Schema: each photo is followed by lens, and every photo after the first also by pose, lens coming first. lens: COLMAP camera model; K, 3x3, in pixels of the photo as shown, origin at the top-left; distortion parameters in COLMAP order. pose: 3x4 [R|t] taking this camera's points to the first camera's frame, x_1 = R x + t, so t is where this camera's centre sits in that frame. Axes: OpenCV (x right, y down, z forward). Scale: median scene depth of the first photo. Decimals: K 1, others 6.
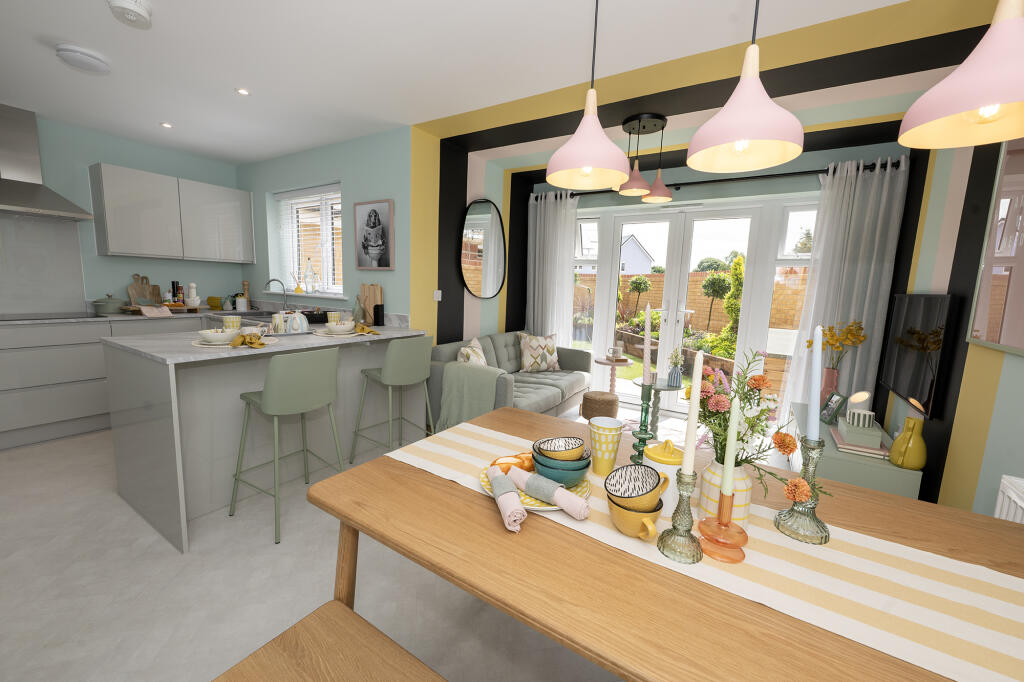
lens RADIAL K [[405.2, 0, 508.5], [0, 405.2, 341.2], [0, 0, 1]] dist [0.001591, 0.000022]
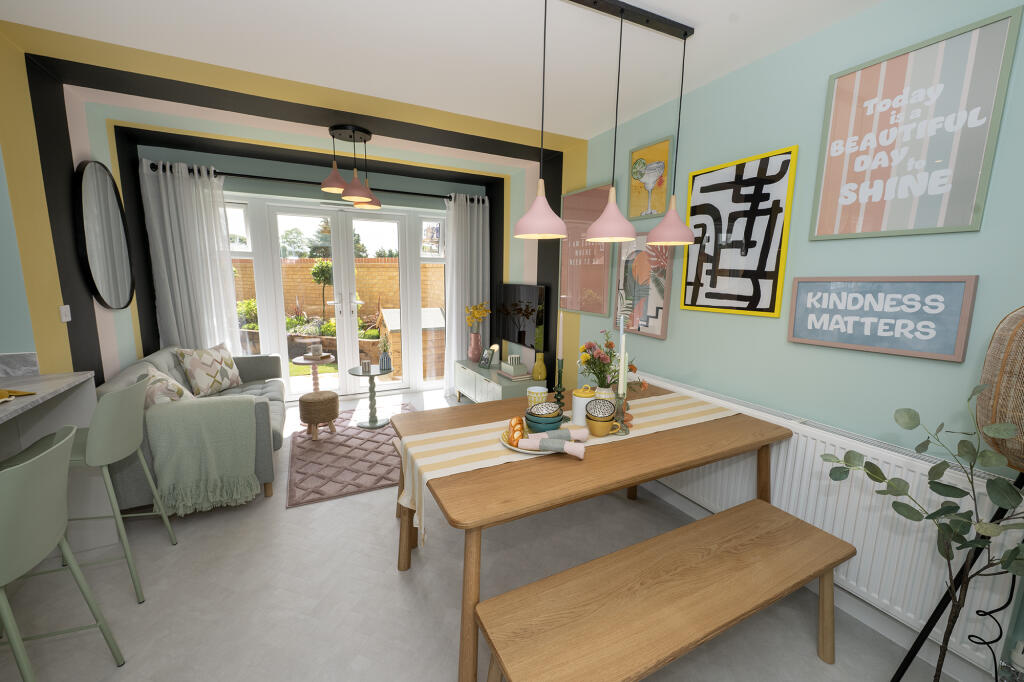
lens RADIAL K [[405.2, 0, 508.5], [0, 405.2, 341.2], [0, 0, 1]] dist [0.001591, 0.000022]
pose [[0.503155, -0.167648, 0.847779, -0.374449], [0.124366, 0.984838, 0.120941, -0.061994], [-0.855201, 0.044583, 0.516376, 0.098908]]
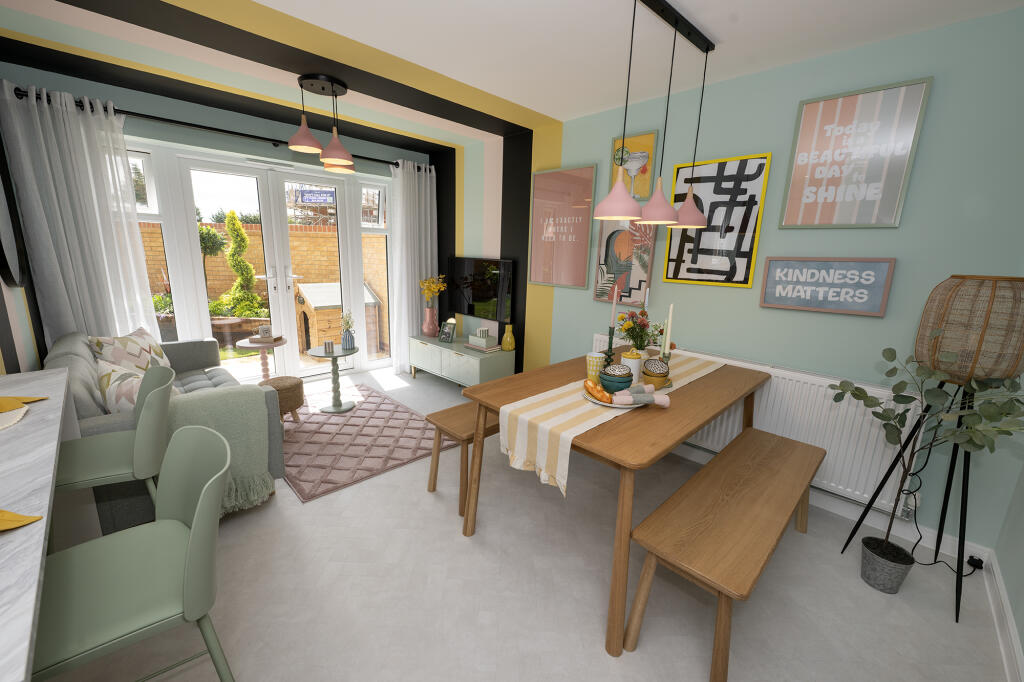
lens RADIAL K [[405.7, 0, 508.1], [0, 405.7, 339.8], [0, 0, 1]] dist [0.000640, 0.000121]
pose [[0.214848, -0.239556, 0.946812, -0.507160], [0.112768, 0.969052, 0.219594, -0.098835], [-0.970115, 0.059591, 0.235213, 0.328422]]
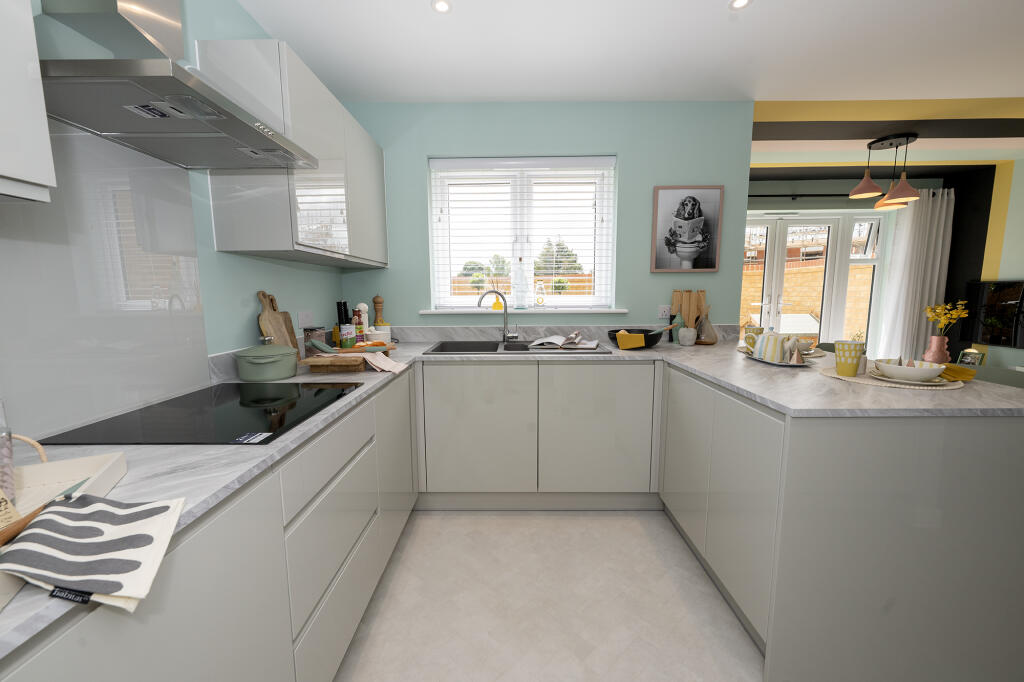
lens RADIAL K [[405.2, 0, 508.5], [0, 405.2, 341.2], [0, 0, 1]] dist [0.001591, 0.000022]
pose [[0.845392, -0.107553, 0.523206, -1.048068], [0.111994, 0.993437, 0.023257, -0.098630], [-0.522273, 0.038934, 0.851889, 0.505424]]
